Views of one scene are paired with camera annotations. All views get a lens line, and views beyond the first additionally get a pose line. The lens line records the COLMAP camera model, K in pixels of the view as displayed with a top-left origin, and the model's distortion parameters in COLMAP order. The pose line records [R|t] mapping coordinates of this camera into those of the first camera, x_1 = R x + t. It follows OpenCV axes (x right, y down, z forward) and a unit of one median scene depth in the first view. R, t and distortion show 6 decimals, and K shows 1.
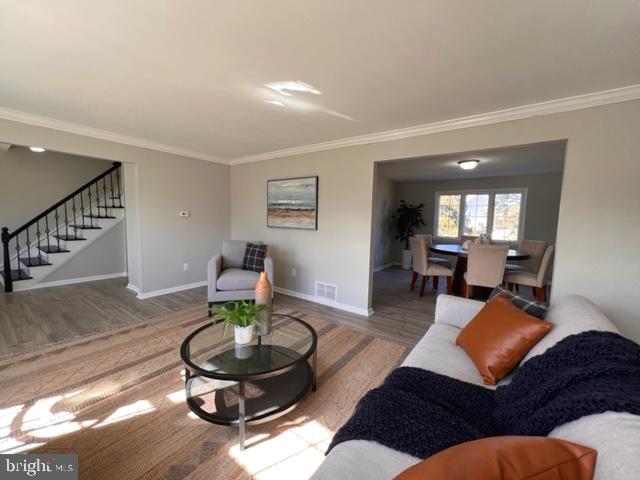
lens RADIAL K [[256.1, 0, 316.8], [0, 256.1, 237.2], [0, 0, 1]] dist [-0.002517, 0.001314]
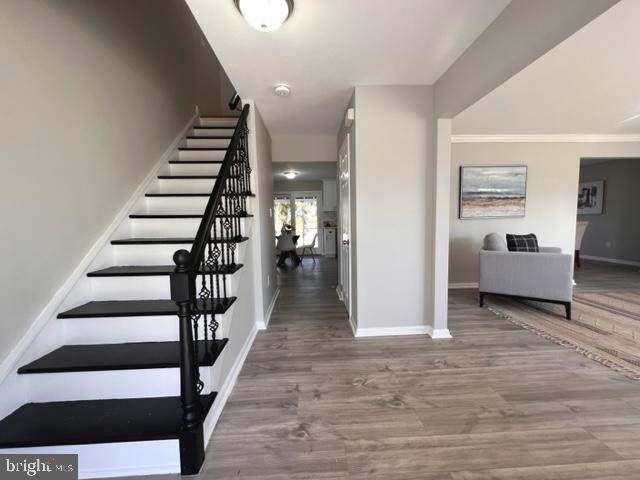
lens RADIAL K [[256.1, 0, 318.9], [0, 256.1, 238.4], [0, 0, 1]] dist [-0.002517, 0.001314]
pose [[0.778108, -0.089076, 0.621782, -1.259265], [0.085477, 0.995701, 0.035675, -0.048446], [-0.622287, 0.025389, 0.782377, 0.674209]]
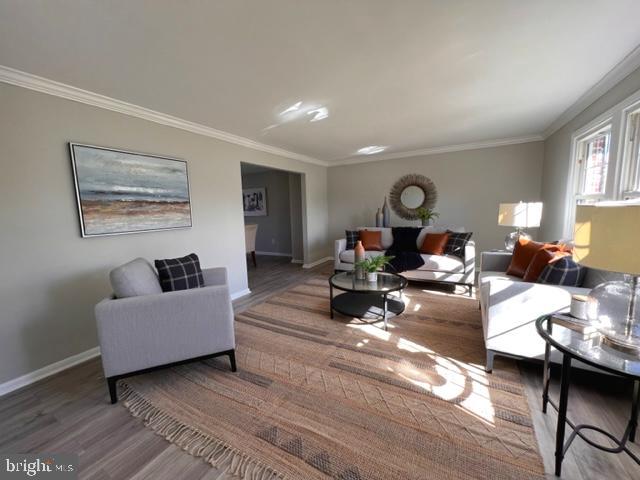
lens RADIAL K [[256.1, 0, 318.8], [0, 256.1, 237.6], [0, 0, 1]] dist [-0.002517, 0.001314]
pose [[-0.115835, -0.134869, 0.984069, -0.821957], [0.099482, 0.984182, 0.146594, -0.072367], [-0.988274, 0.114878, -0.100586, 0.653472]]
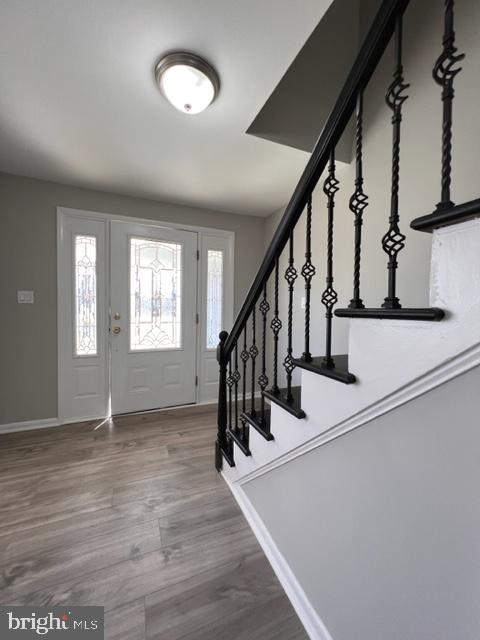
lens RADIAL K [[256.1, 0, 249.9], [0, 256.1, 314.7], [0, 0, 1]] dist [-0.002517, 0.001314]
pose [[-0.480517, -0.006944, -0.876958, -0.812930], [-0.100239, 0.993850, 0.047055, -0.098359], [0.871238, 0.110516, -0.478257, 1.251832]]
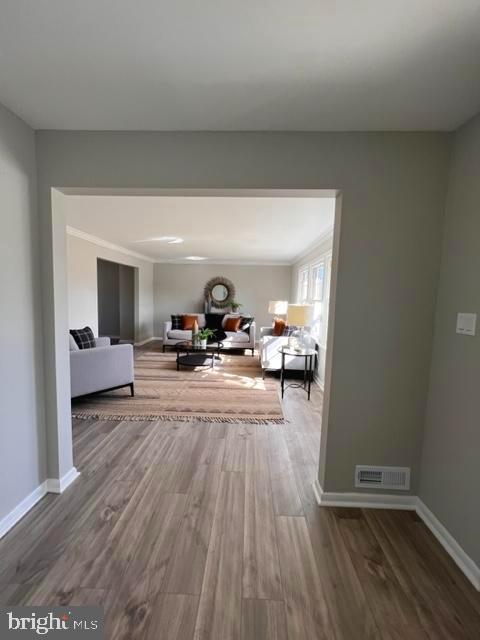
lens RADIAL K [[256.1, 0, 241.4], [0, 256.1, 317.3], [0, 0, 1]] dist [-0.002517, 0.001314]
pose [[-0.564788, -0.107941, 0.818146, -1.192312], [0.017154, 0.989659, 0.142411, -0.121064], [-0.825057, 0.094467, -0.557096, 0.947304]]
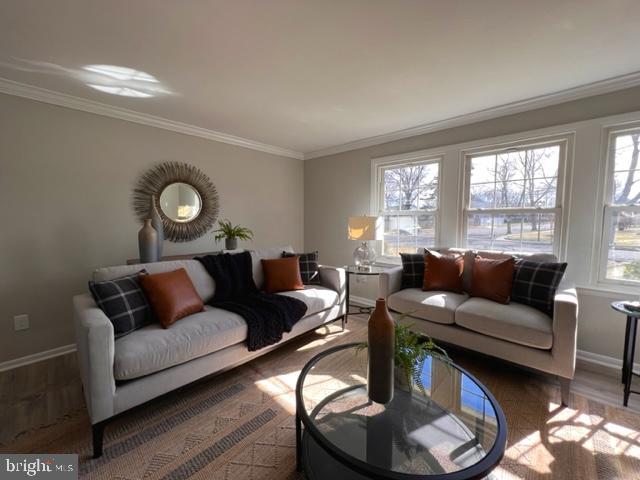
lens RADIAL K [[256.1, 0, 324.1], [0, 256.1, 236.3], [0, 0, 1]] dist [-0.002517, 0.001314]
pose [[-0.993351, -0.027701, 0.111738, -0.059774], [-0.011672, 0.989850, 0.141635, -0.048312], [-0.114528, 0.139389, -0.983592, 0.739183]]
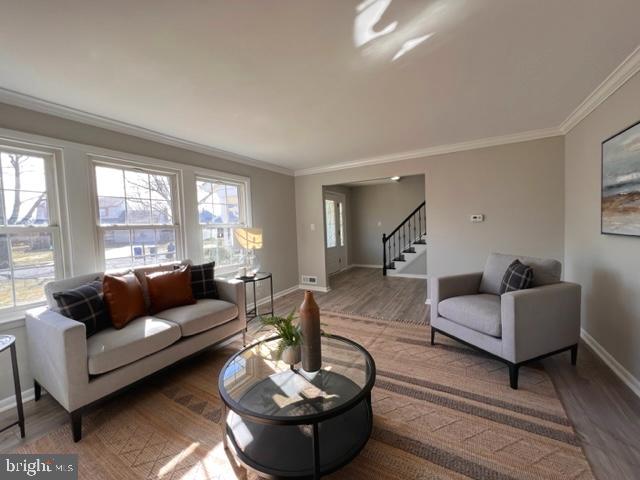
lens RADIAL K [[256.1, 0, 315.0], [0, 256.1, 235.9], [0, 0, 1]] dist [-0.002517, 0.001314]
pose [[0.095596, 0.012202, -0.995345, 0.280905], [-0.033403, 0.999401, 0.009044, -0.023314], [0.994860, 0.032383, 0.095947, 0.429738]]
